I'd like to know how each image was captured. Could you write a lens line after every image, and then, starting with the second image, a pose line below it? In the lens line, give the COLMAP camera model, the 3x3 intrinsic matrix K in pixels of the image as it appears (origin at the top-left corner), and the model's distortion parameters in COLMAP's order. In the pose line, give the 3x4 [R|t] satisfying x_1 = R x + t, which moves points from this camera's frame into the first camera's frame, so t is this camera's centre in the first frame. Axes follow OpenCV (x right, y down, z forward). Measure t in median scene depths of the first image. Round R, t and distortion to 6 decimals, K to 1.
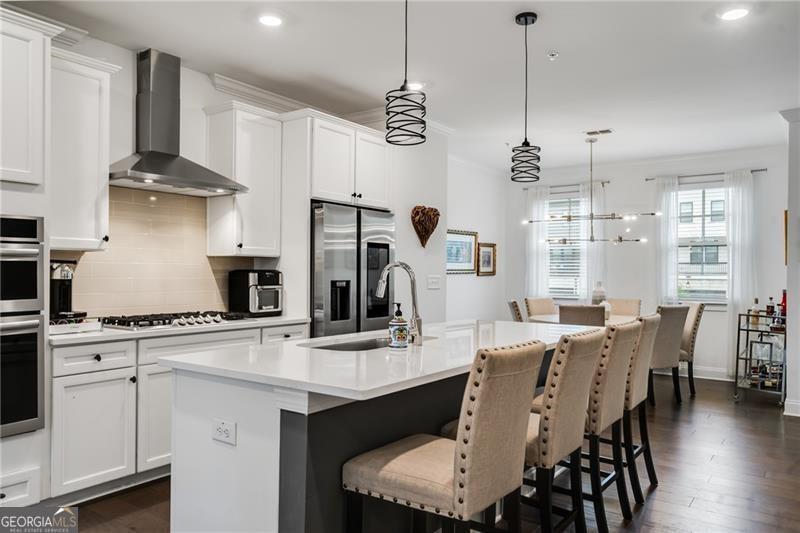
lens RADIAL K [[573.9, 0, 402.8], [0, 573.9, 265.6], [0, 0, 1]] dist [0.008398, 0.007111]
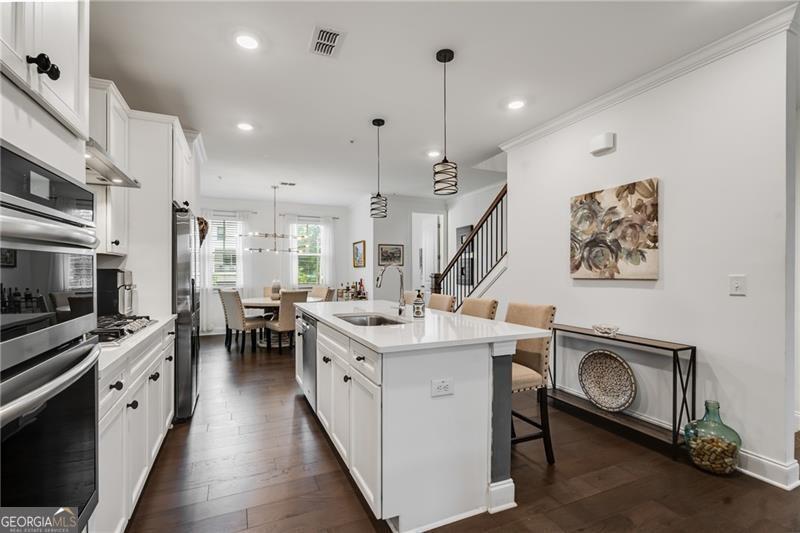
lens RADIAL K [[362.7, 0, 386.5], [0, 362.7, 266.9], [0, 0, 1]] dist [0.000272, 0.000025]
pose [[0.517430, 0.003354, 0.855719, -0.370343], [-0.004549, 0.999989, -0.001169, 0.001537], [-0.855713, -0.003288, 0.517440, 0.223206]]
